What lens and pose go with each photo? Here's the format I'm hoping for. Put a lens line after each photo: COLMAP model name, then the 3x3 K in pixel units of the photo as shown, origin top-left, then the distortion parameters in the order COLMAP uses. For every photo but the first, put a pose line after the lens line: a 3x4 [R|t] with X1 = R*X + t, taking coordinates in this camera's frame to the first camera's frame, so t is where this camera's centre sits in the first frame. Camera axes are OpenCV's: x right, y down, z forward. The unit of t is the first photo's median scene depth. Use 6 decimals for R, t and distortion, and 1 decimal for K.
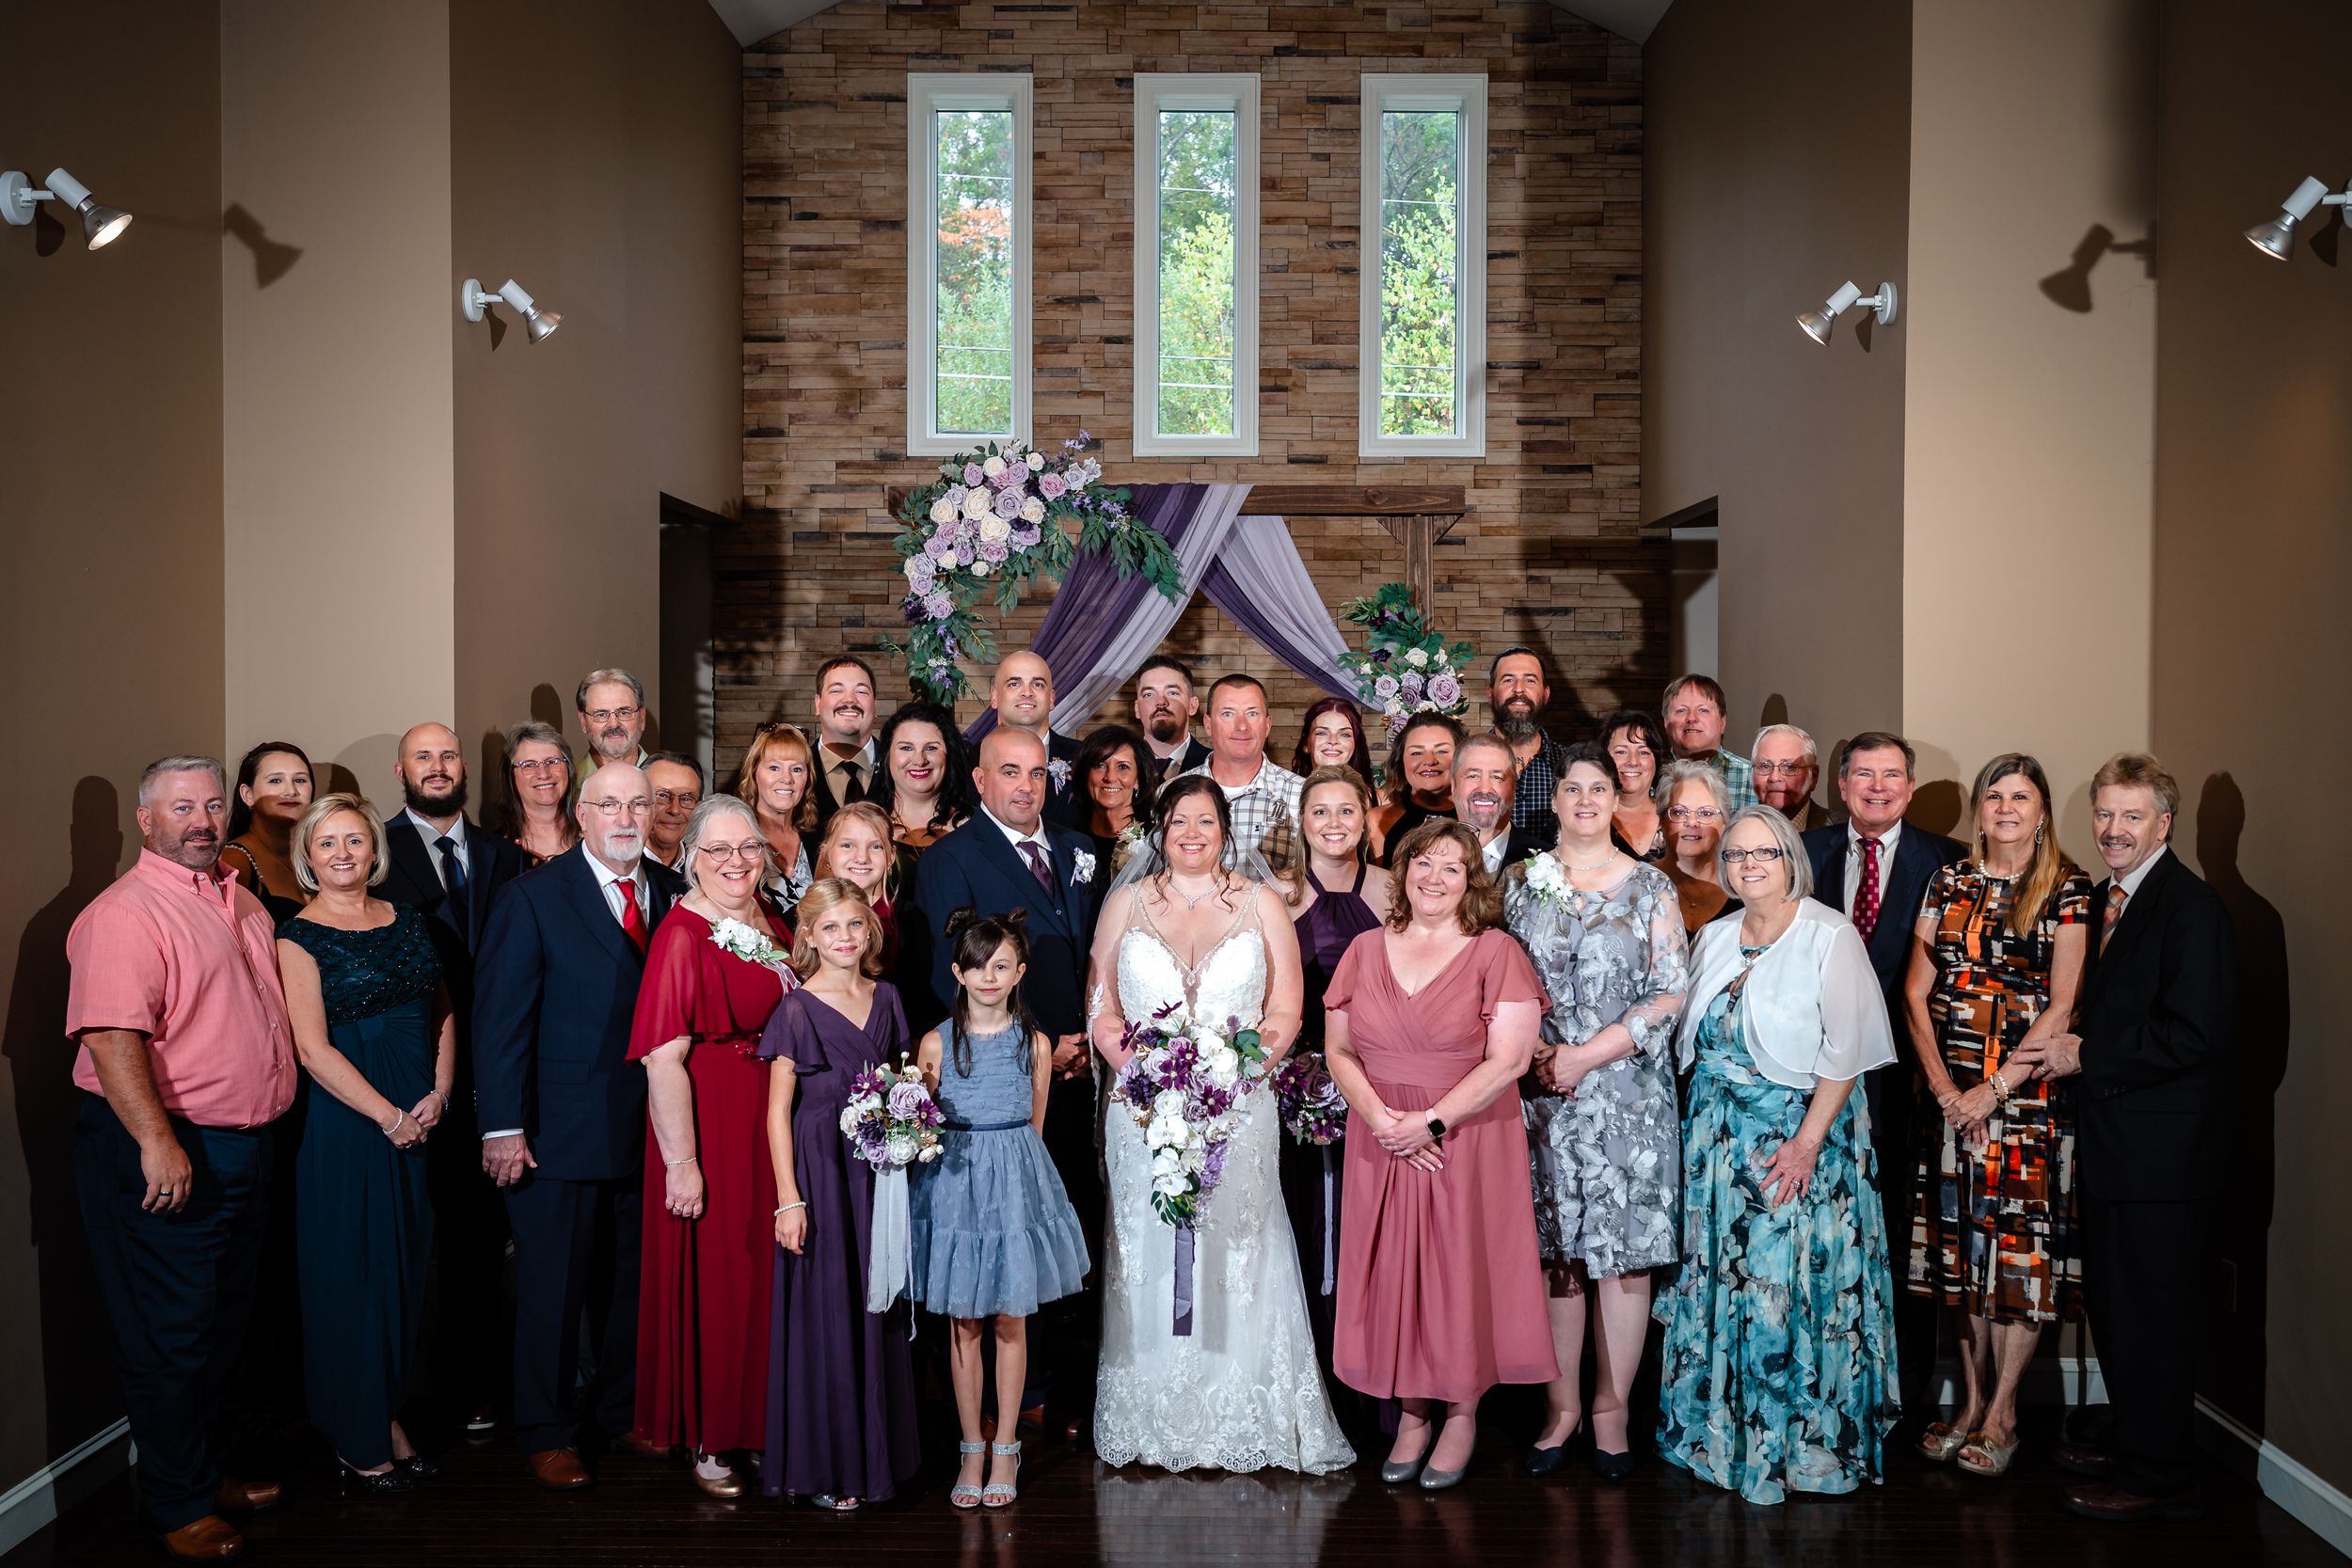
lens RADIAL K [[2326.2, 0, 1185.2], [0, 2326.2, 768.0], [0, 0, 1]] dist [0.000628, 0.000000]
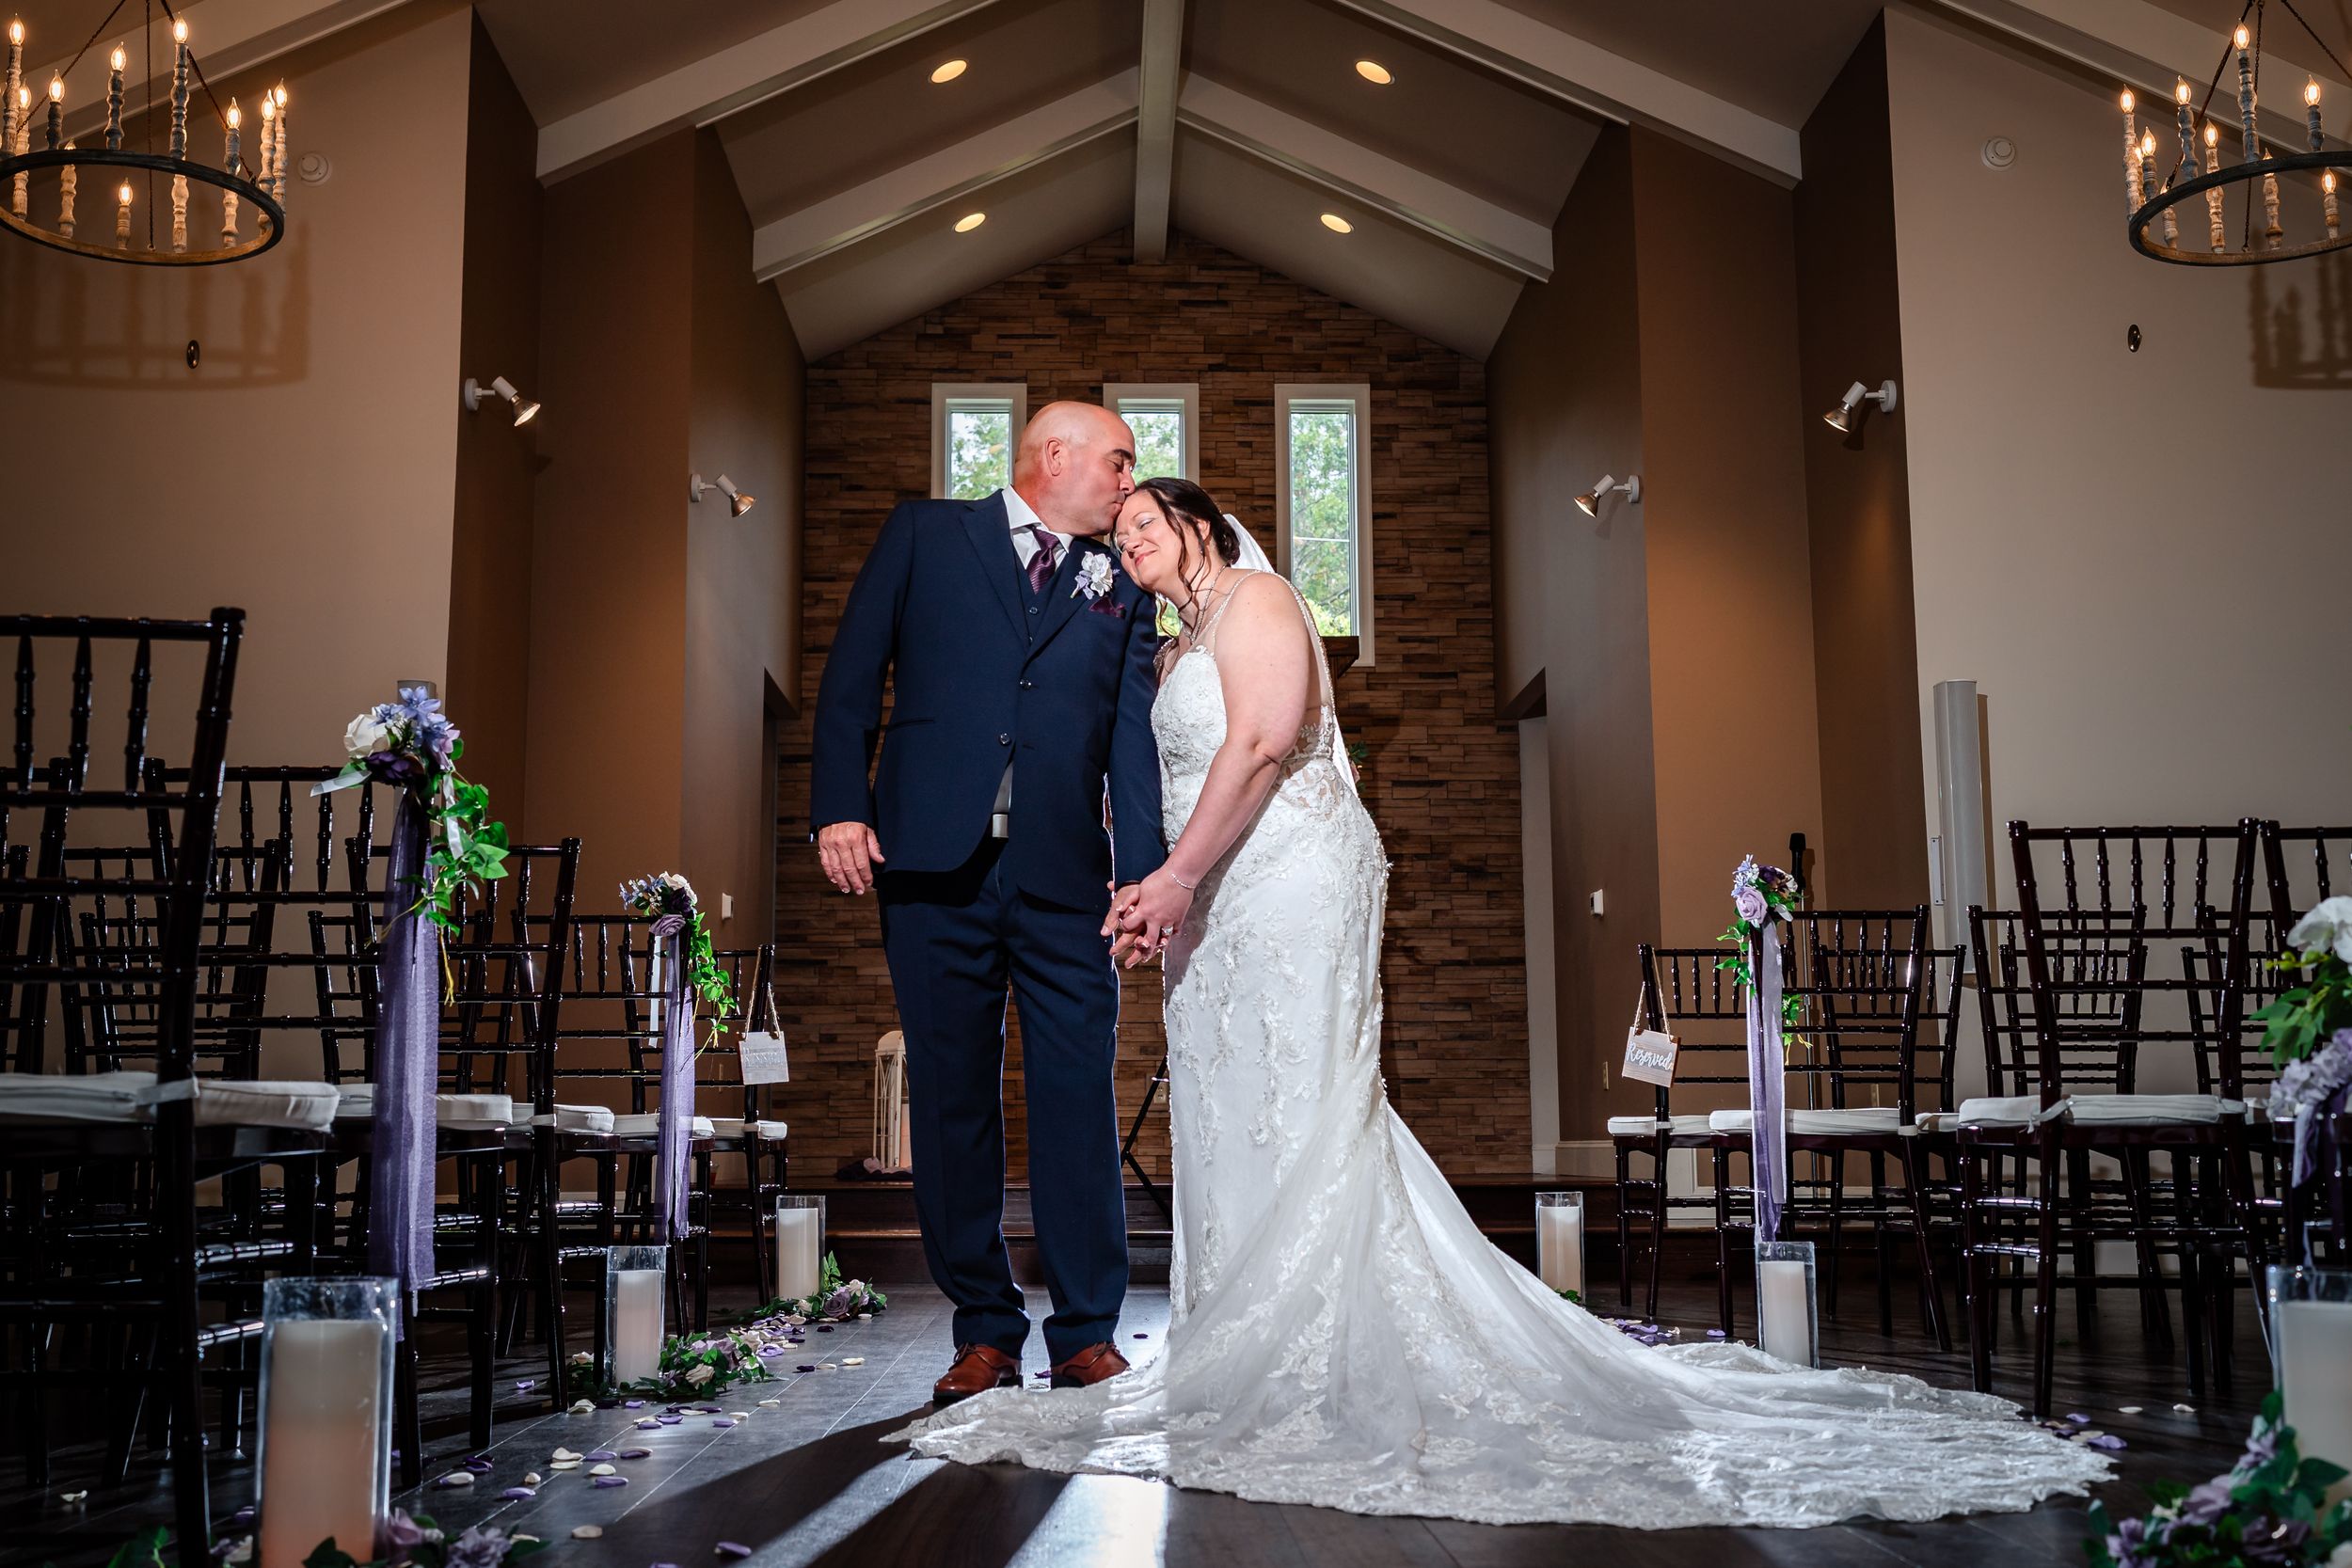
lens RADIAL K [[2436.6, 0, 1144.3], [0, 2436.6, 772.4], [0, 0, 1]] dist [-0.010459, 0.000000]
pose [[0.999534, -0.004056, 0.030261, -0.041466], [0.009214, 0.984997, -0.172327, 0.158495], [-0.029108, 0.172525, 0.984575, -0.327340]]
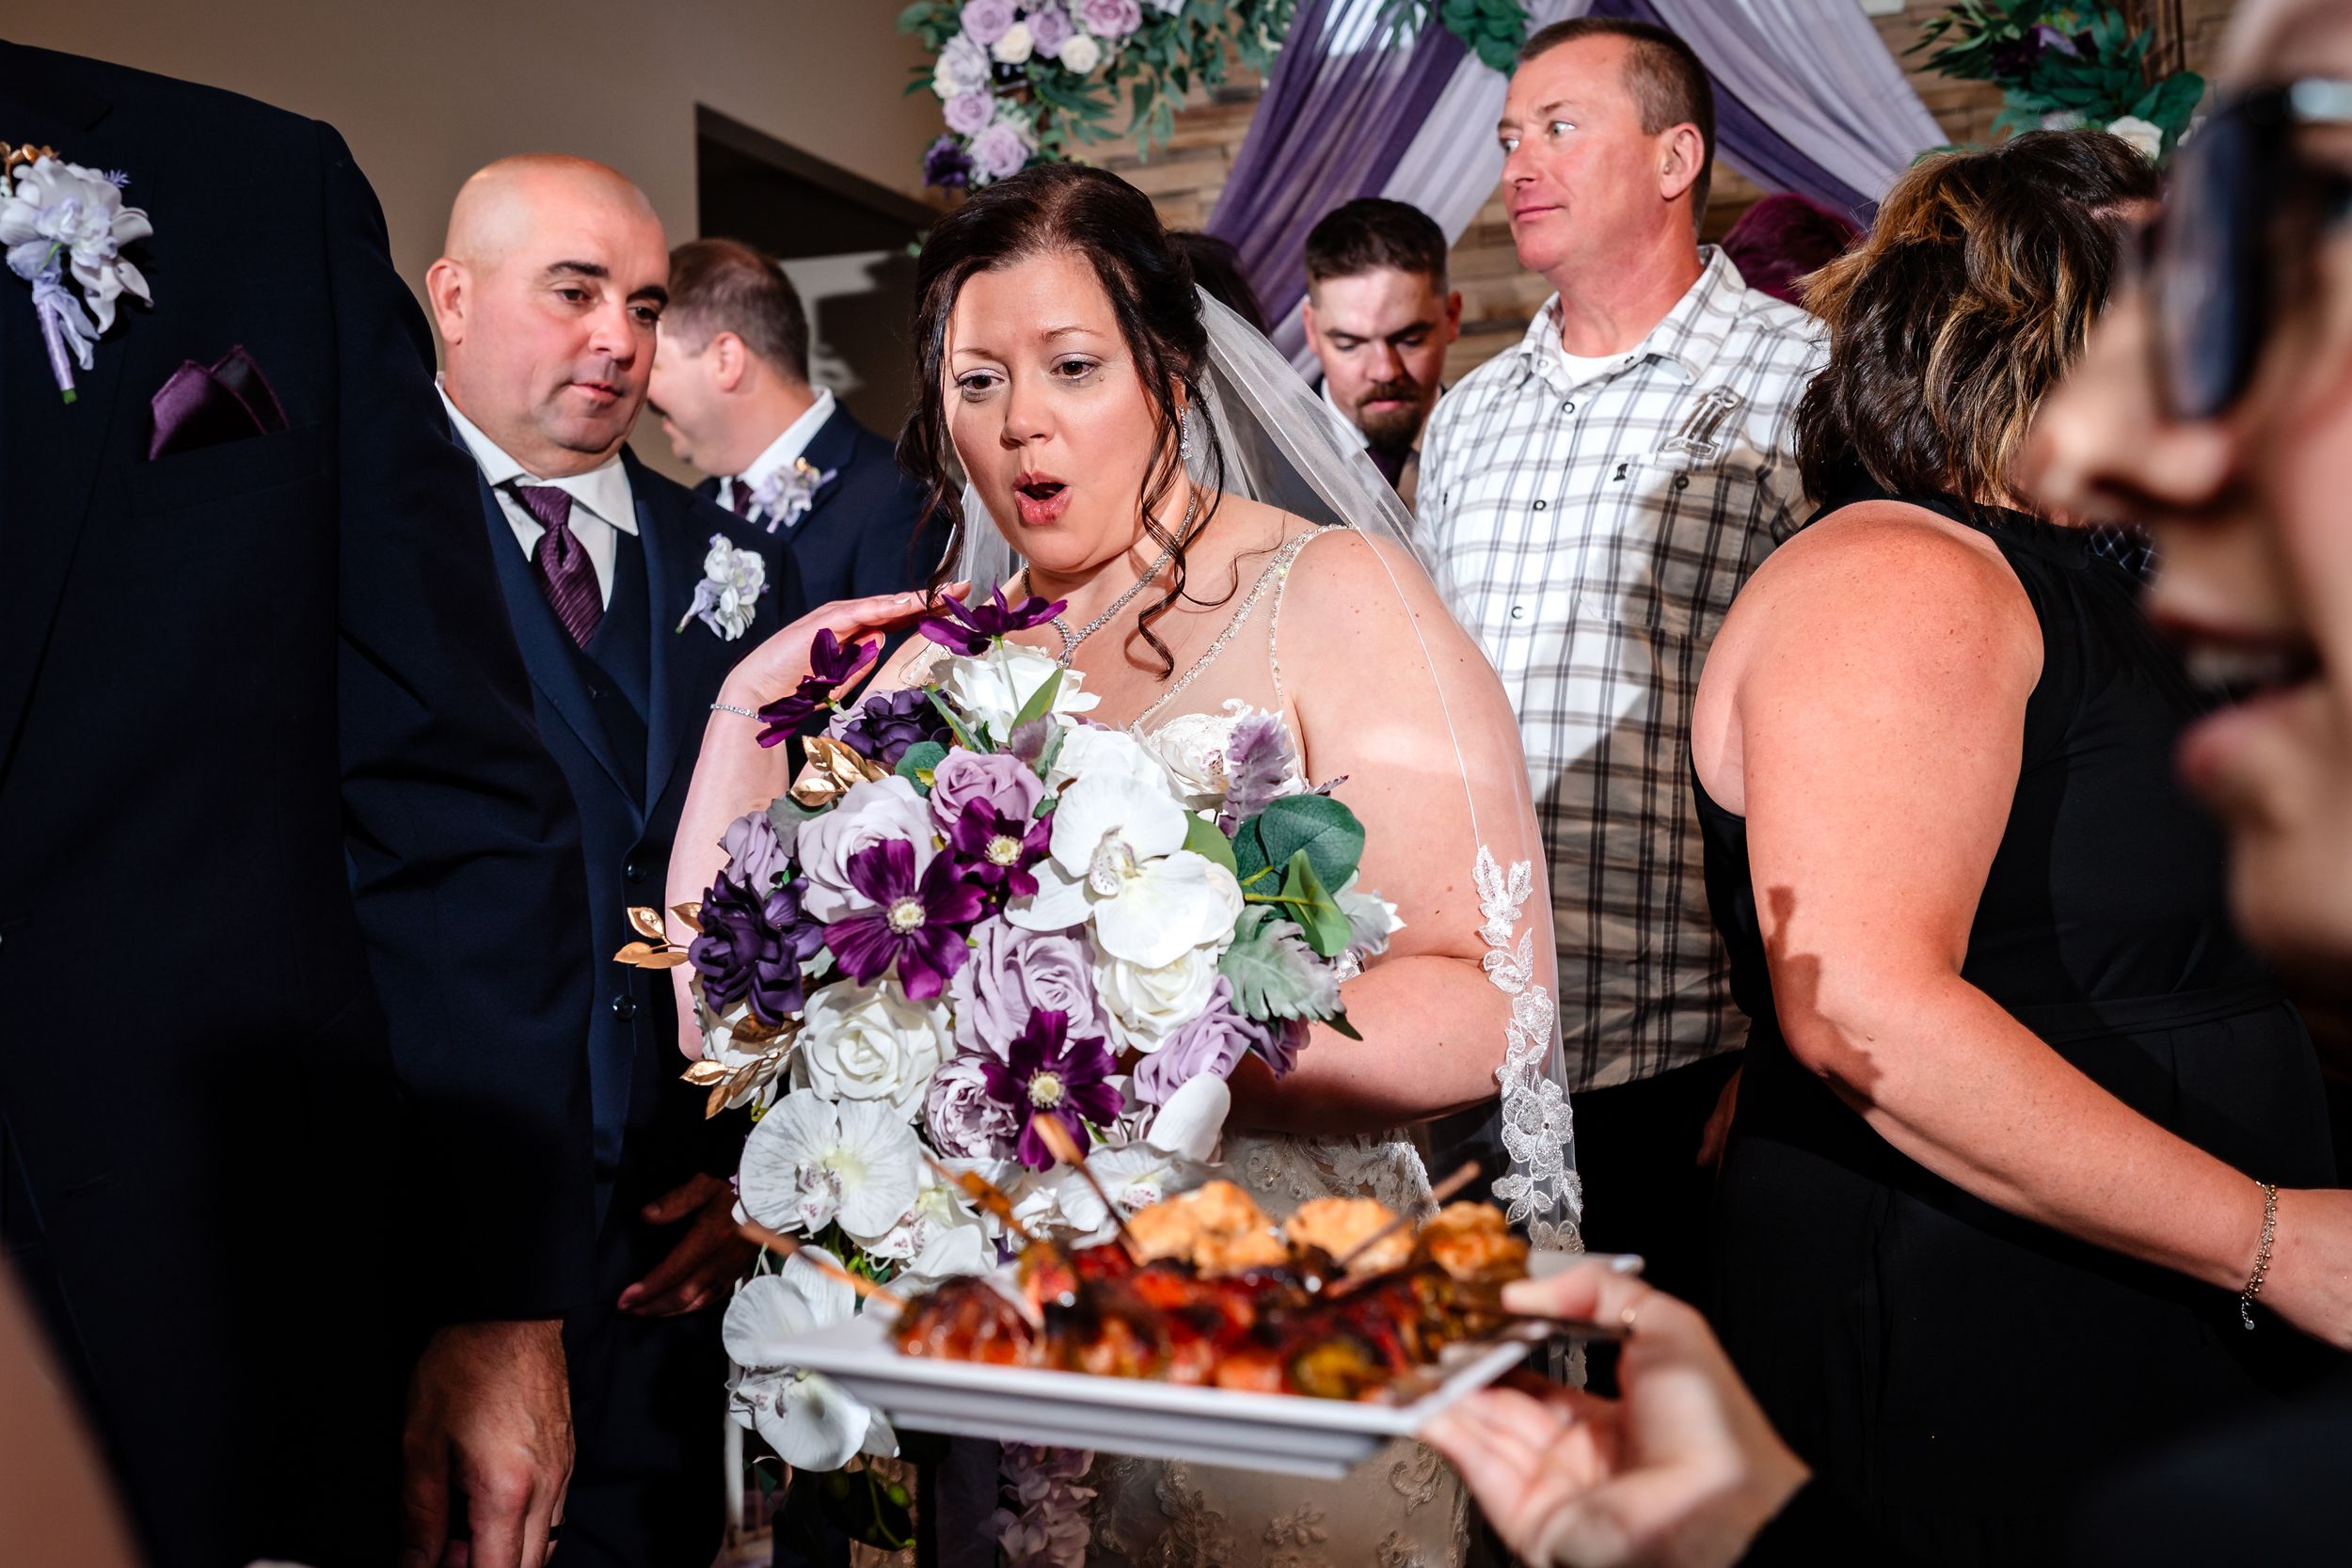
lens RADIAL K [[2436.6, 0, 1178.0], [0, 2436.6, 773.8], [0, 0, 1]] dist [-0.010459, 0.000000]
pose [[0.954325, -0.030924, -0.297166, 0.047365], [0.004411, 0.995979, -0.089480, 0.069395], [0.298738, 0.084082, 0.950624, 0.417944]]
